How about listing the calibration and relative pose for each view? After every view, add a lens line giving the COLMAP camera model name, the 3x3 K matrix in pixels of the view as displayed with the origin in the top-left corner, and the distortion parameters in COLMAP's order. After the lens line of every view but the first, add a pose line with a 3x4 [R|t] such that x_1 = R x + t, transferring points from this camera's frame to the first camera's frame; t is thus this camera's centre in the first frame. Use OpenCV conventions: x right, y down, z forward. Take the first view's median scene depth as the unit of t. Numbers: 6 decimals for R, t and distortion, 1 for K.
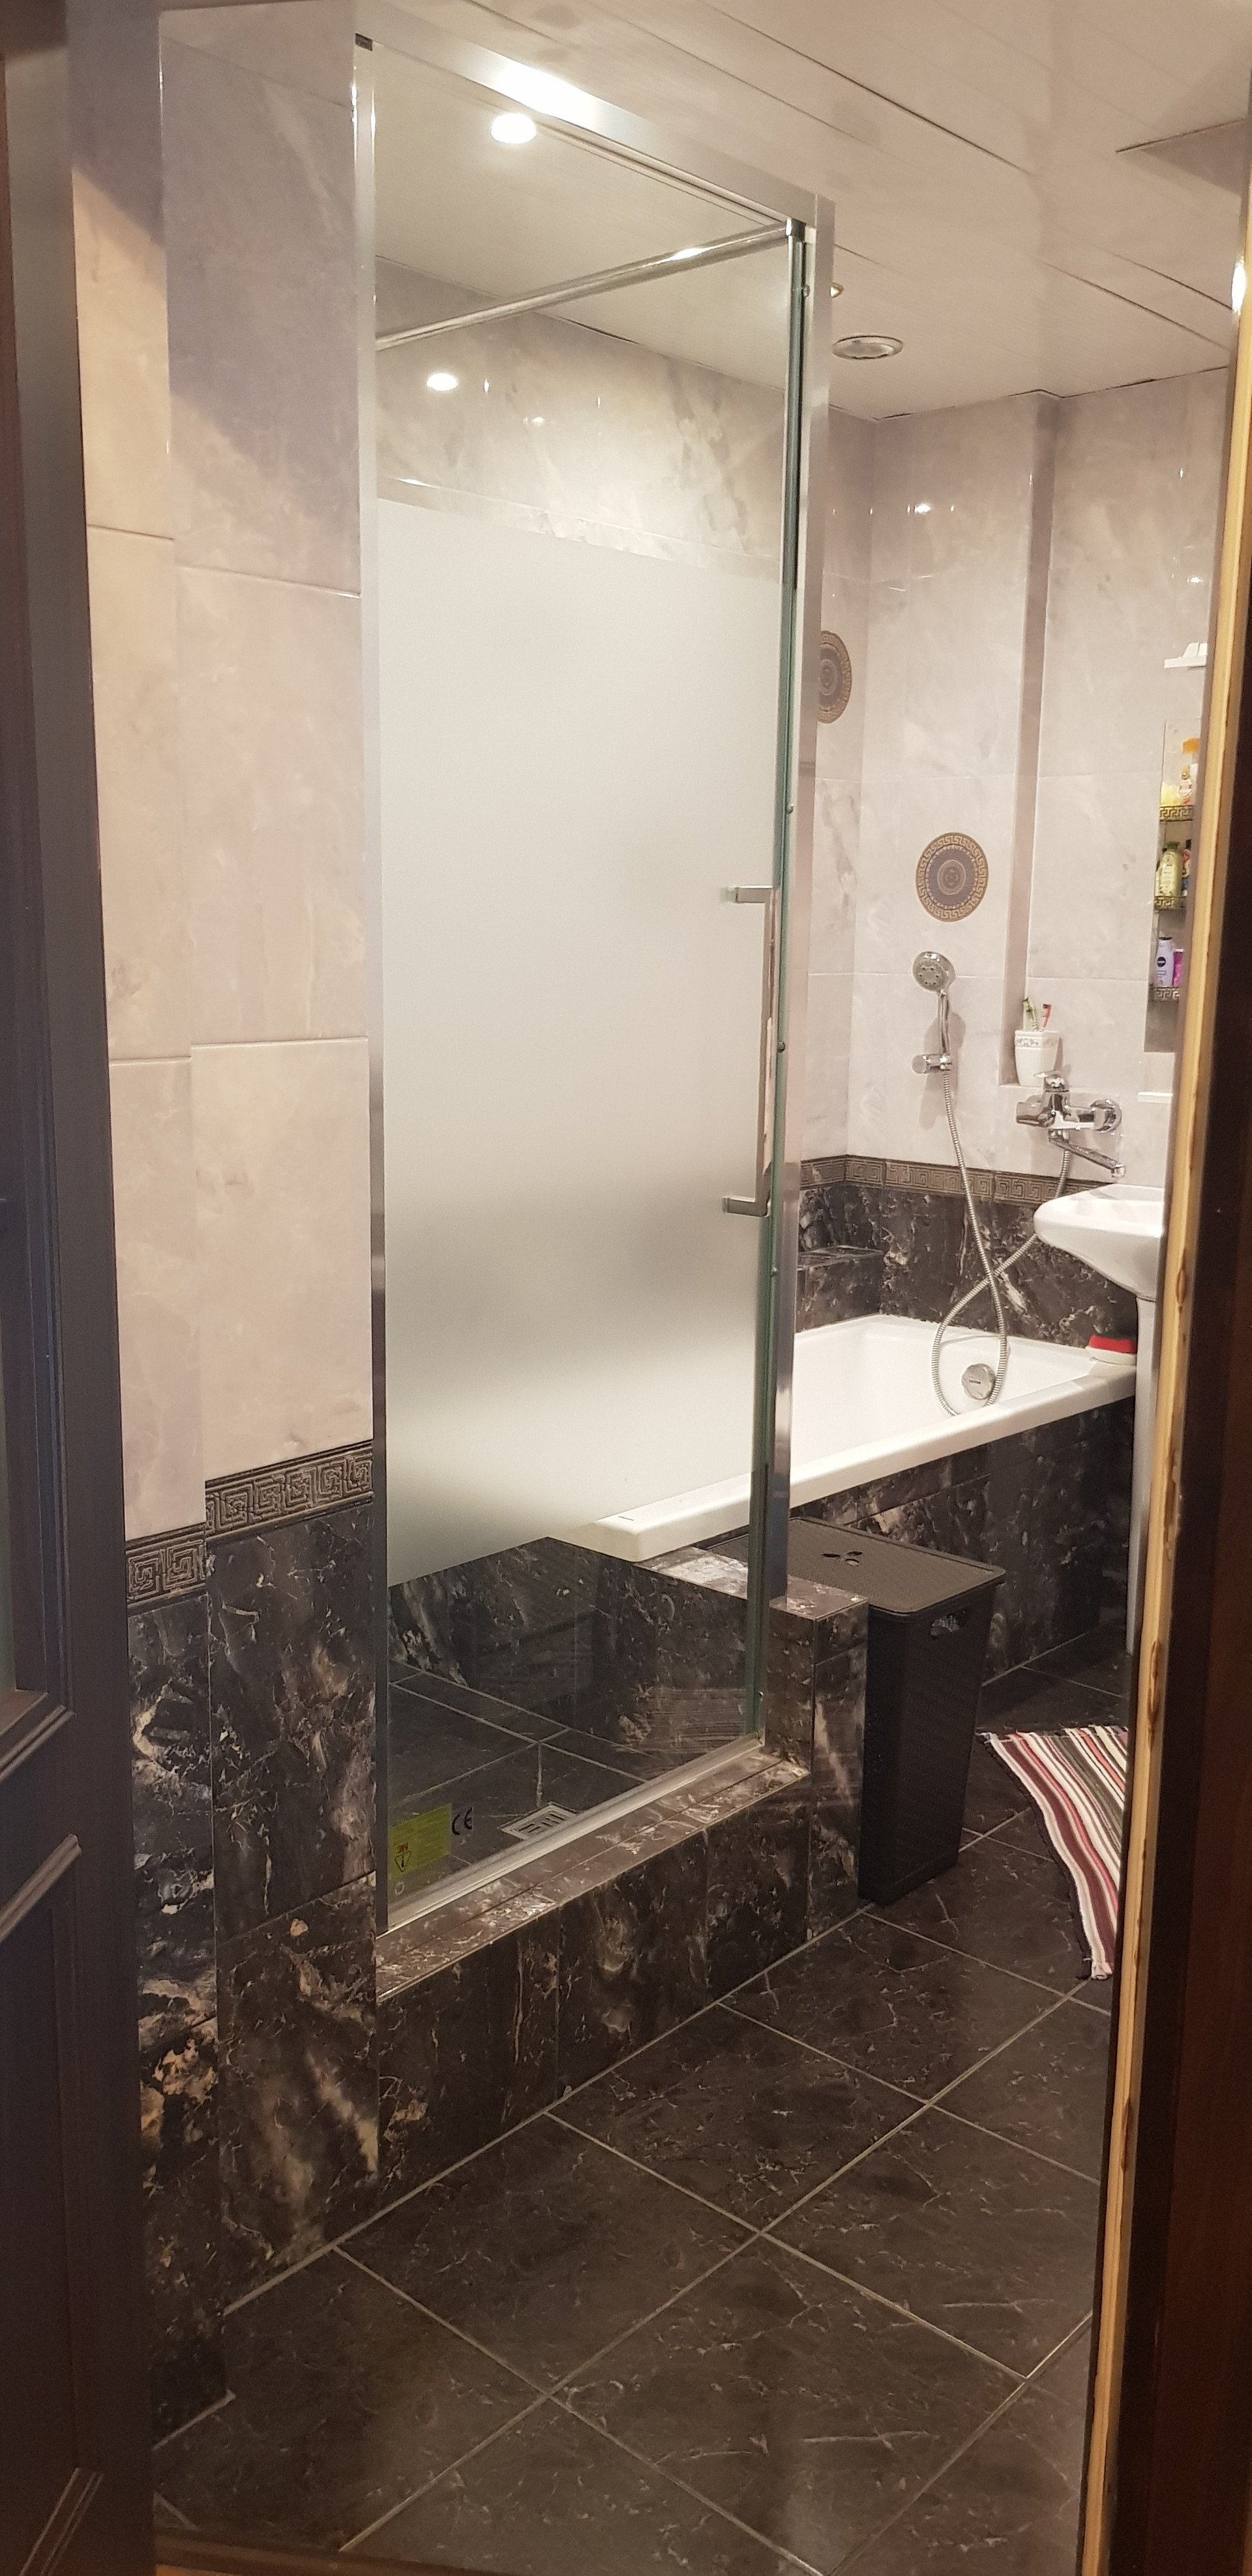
lens RADIAL K [[2032.6, 0, 637.9], [0, 2032.6, 1312.2], [0, 0, 1]] dist [0.071546, -0.097918]
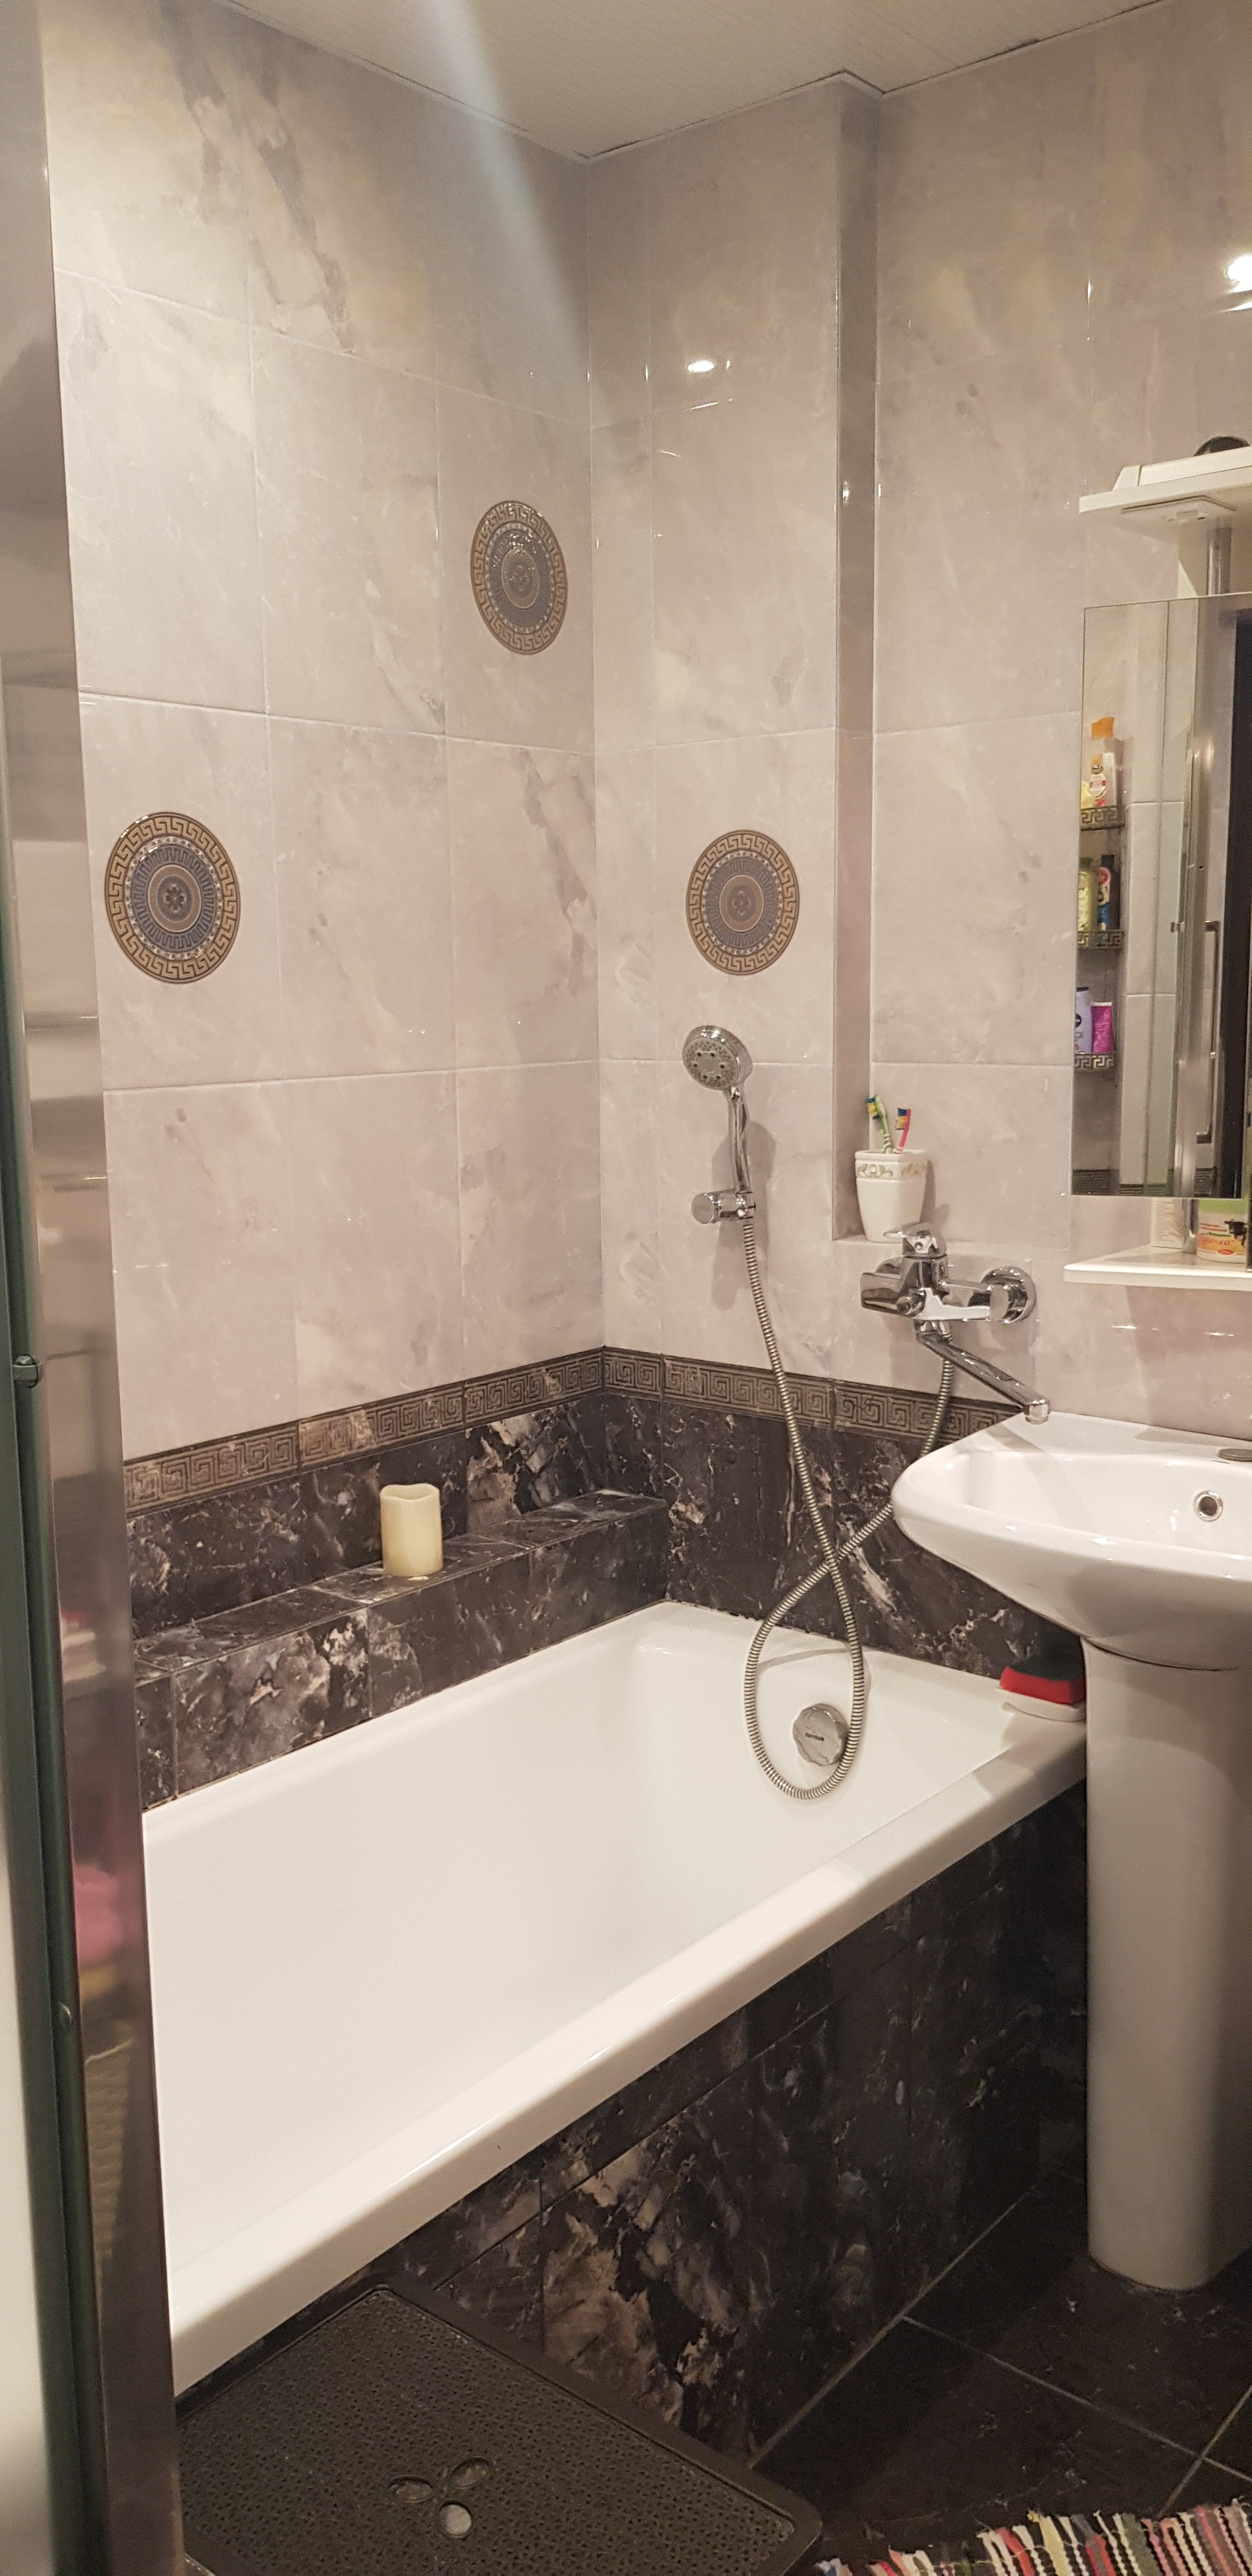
lens RADIAL K [[2032.6, 0, 607.8], [0, 2032.6, 1278.0], [0, 0, 1]] dist [0.071546, -0.097918]
pose [[0.999066, -0.034383, 0.026184, 0.094778], [0.035410, 0.998579, -0.039836, -0.079115], [-0.024777, 0.040726, 0.998863, 0.401398]]
